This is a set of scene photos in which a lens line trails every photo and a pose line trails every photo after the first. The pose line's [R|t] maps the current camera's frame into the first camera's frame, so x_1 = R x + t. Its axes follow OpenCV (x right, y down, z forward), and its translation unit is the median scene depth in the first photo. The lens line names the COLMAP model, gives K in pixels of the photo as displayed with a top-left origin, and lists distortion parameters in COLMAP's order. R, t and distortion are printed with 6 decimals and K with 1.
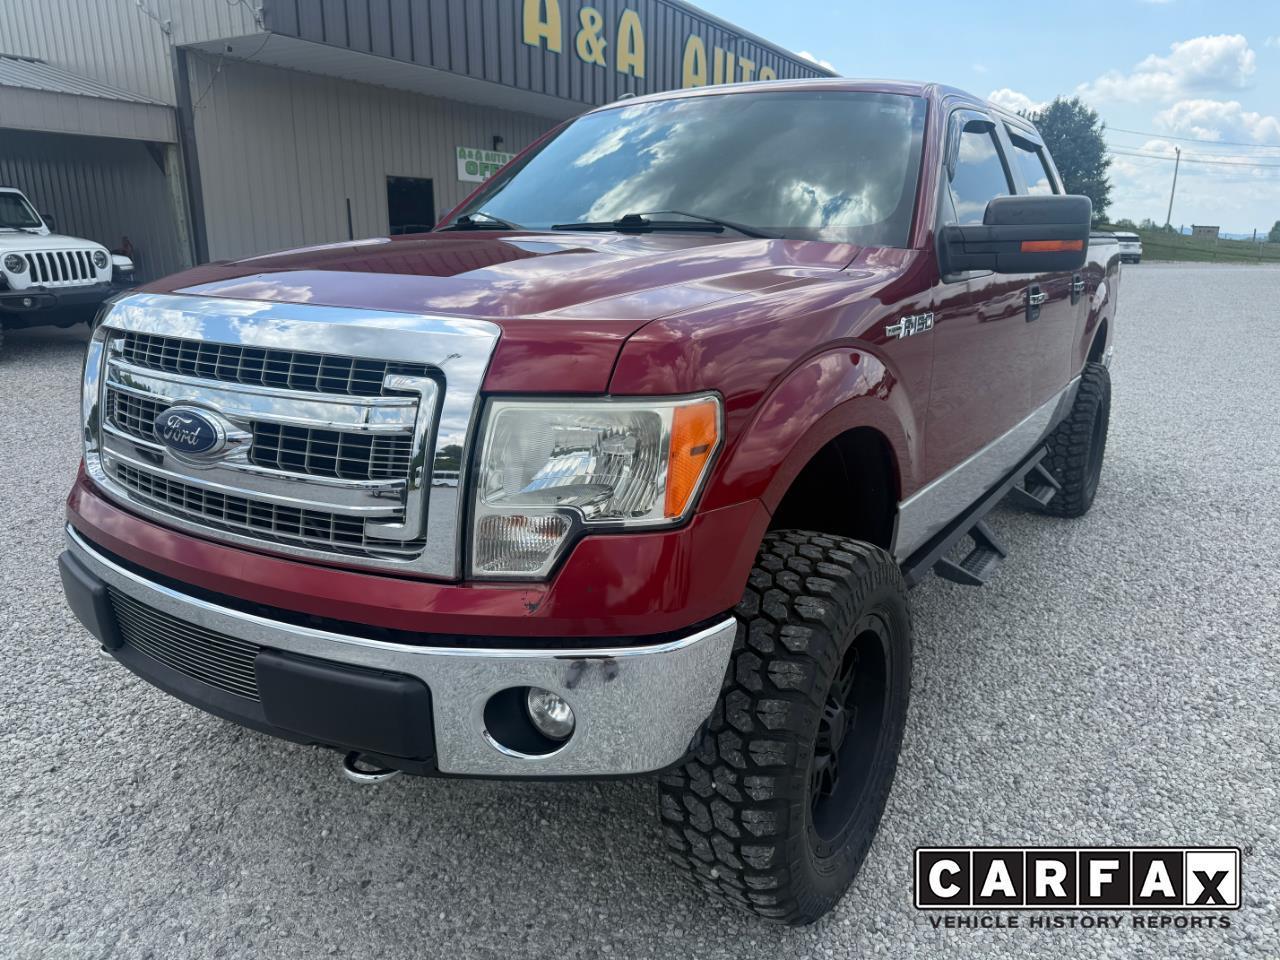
lens RADIAL K [[925.4, 0, 636.5], [0, 925.4, 484.9], [0, 0, 1]] dist [0.001670, -0.010406]
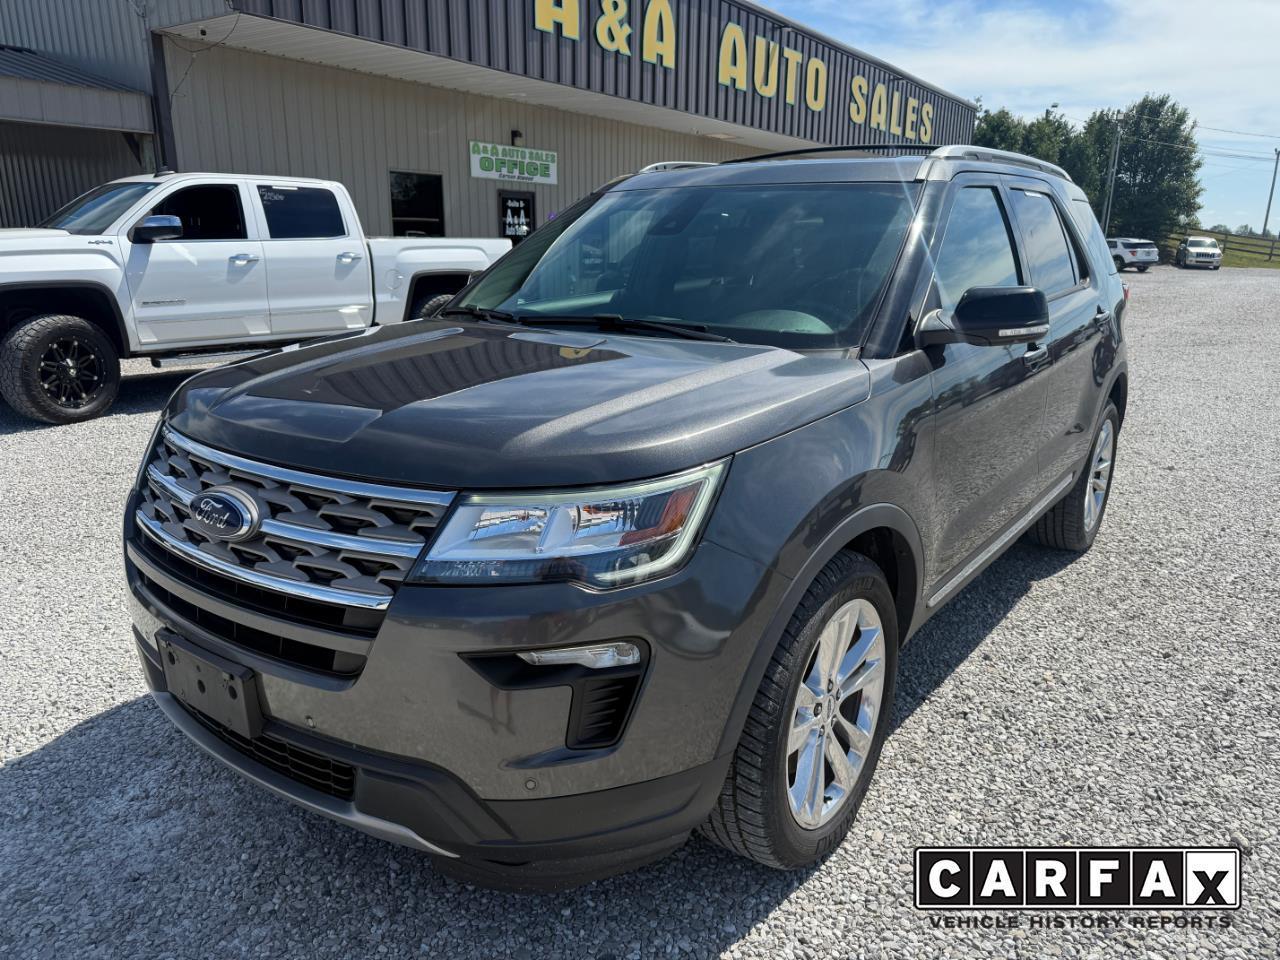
lens RADIAL K [[925.4, 0, 634.7], [0, 925.4, 491.1], [0, 0, 1]] dist [0.001670, -0.010406]
pose [[0.996990, 0.024628, -0.073510, 0.052053], [-0.024504, 0.999696, 0.002596, -0.013833], [0.073552, -0.000787, 0.997291, 0.067082]]
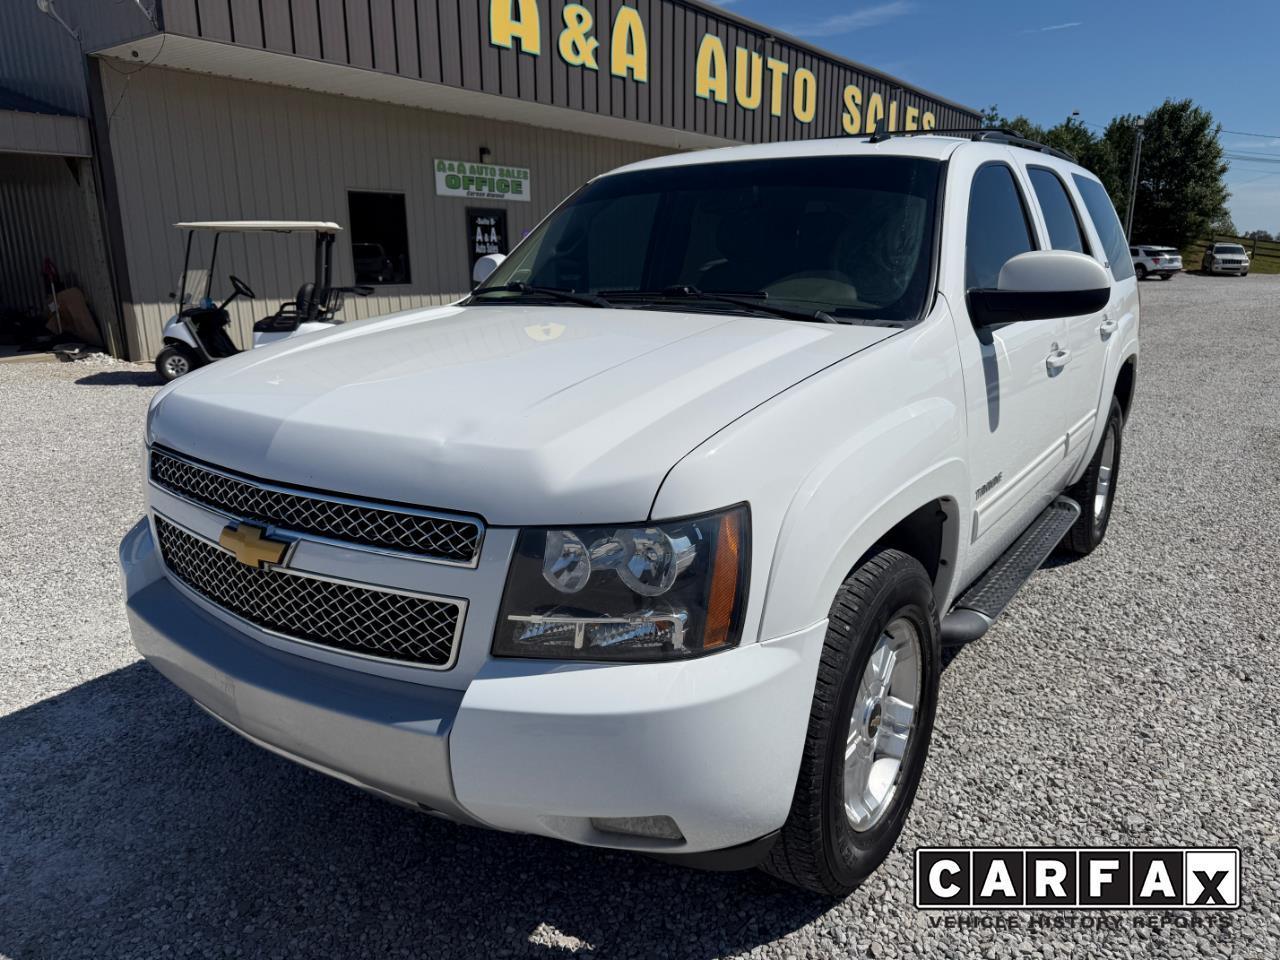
lens RADIAL K [[925.4, 0, 630.7], [0, 925.4, 486.9], [0, 0, 1]] dist [0.001670, -0.010406]
pose [[0.993606, 0.015173, -0.111877, 0.111150], [-0.017265, 0.999693, -0.017755, -0.021367], [0.111573, 0.019573, 0.993563, 0.100155]]
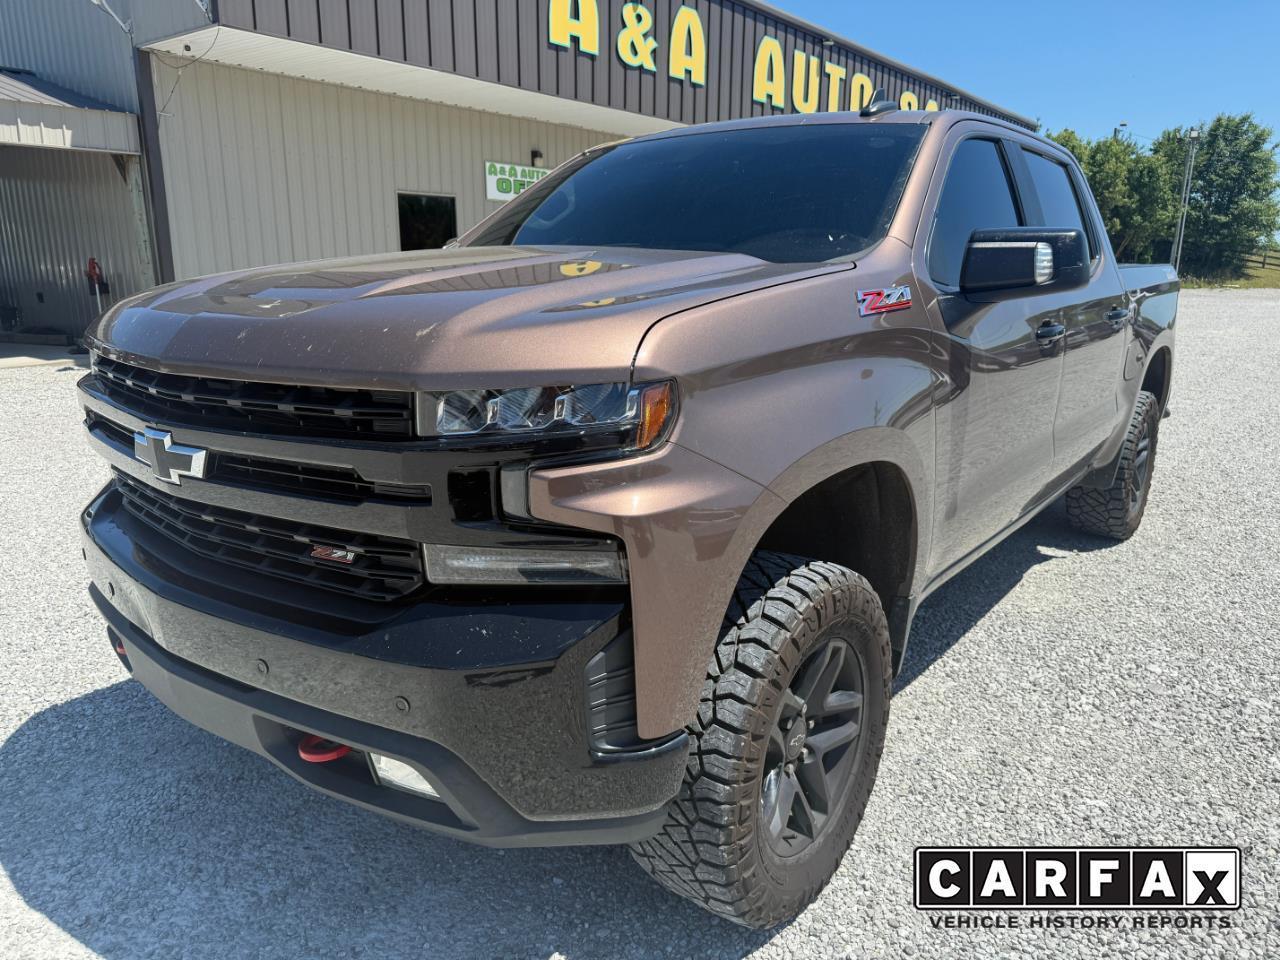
lens RADIAL K [[925.4, 0, 630.9], [0, 925.4, 488.9], [0, 0, 1]] dist [0.001670, -0.010406]
pose [[0.989632, 0.034746, -0.139363, 0.083155], [-0.038259, 0.999012, -0.022610, -0.030106], [0.138440, 0.027707, 0.989983, 0.130338]]
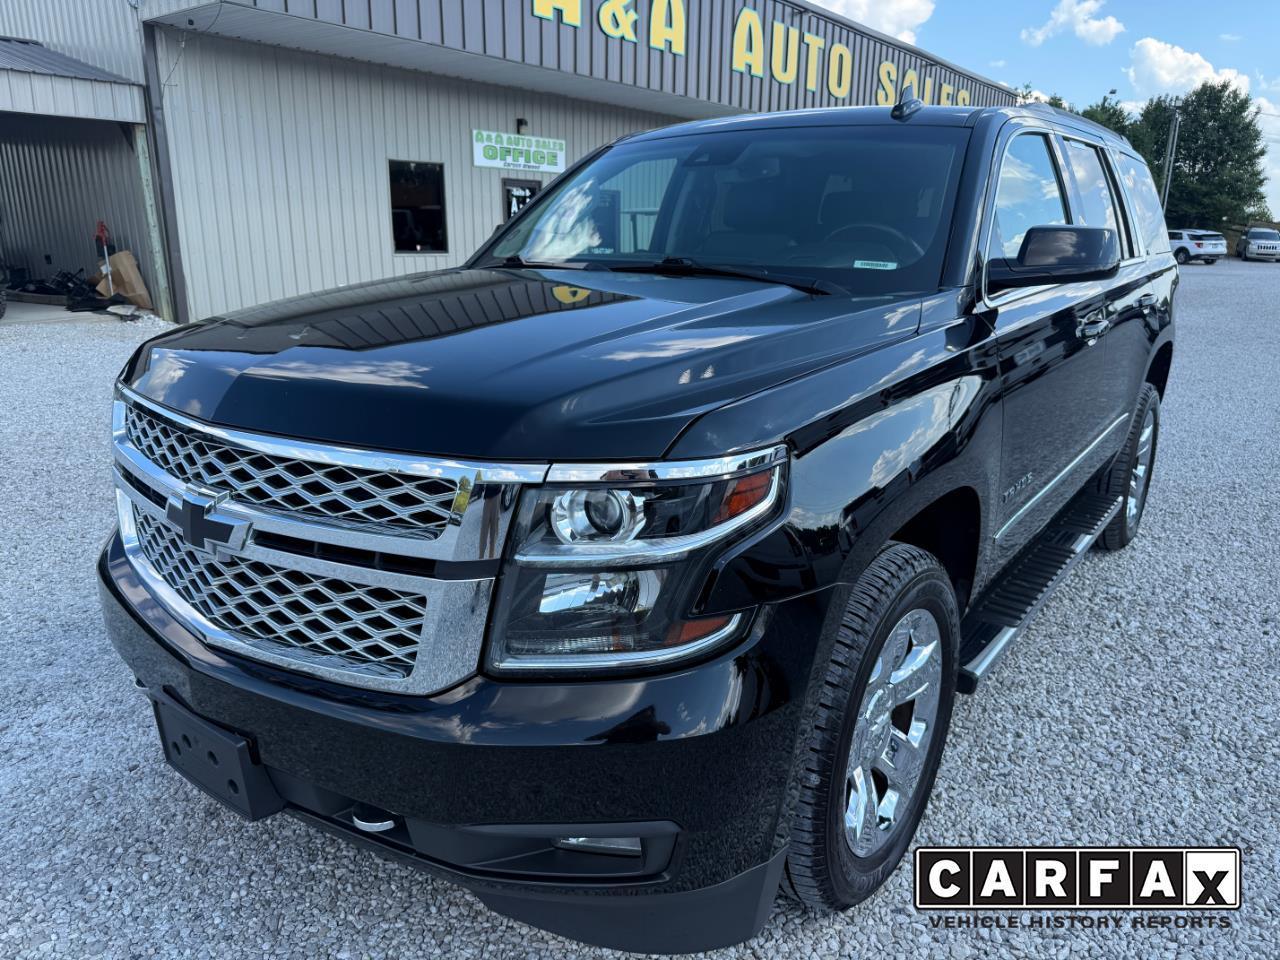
lens RADIAL K [[925.4, 0, 628.4], [0, 925.4, 491.8], [0, 0, 1]] dist [0.001670, -0.010406]
pose [[0.990532, 0.042207, -0.130630, 0.100803], [-0.040766, 0.999075, 0.013684, -0.015566], [0.131086, -0.008229, 0.991337, 0.081264]]
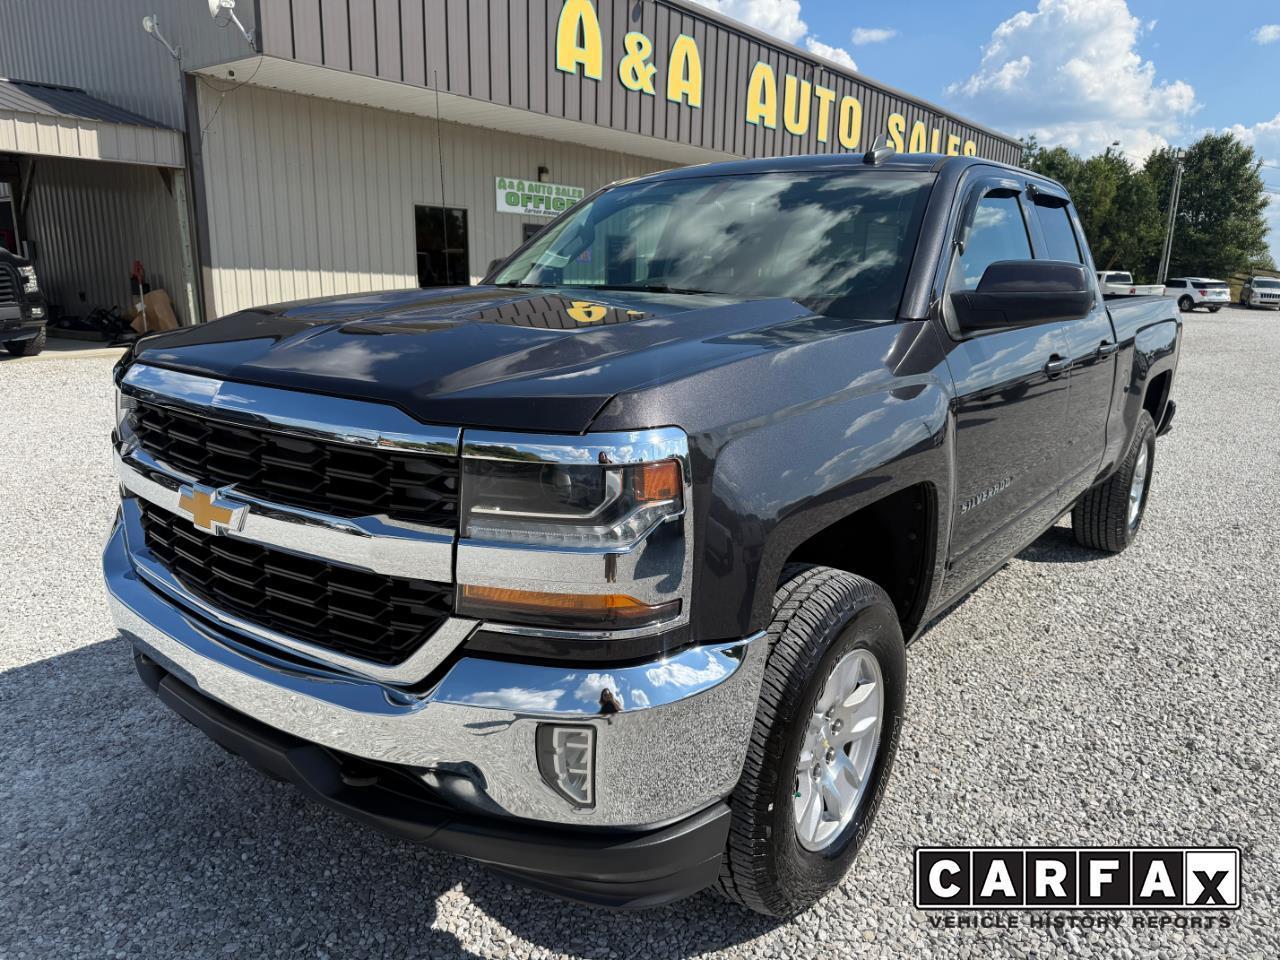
lens RADIAL K [[925.4, 0, 631.8], [0, 925.4, 490.4], [0, 0, 1]] dist [0.001670, -0.010406]
pose [[0.989526, 0.046149, -0.136778, 0.095389], [-0.050832, 0.998228, -0.030945, -0.012322], [0.135107, 0.037574, 0.990118, 0.065816]]
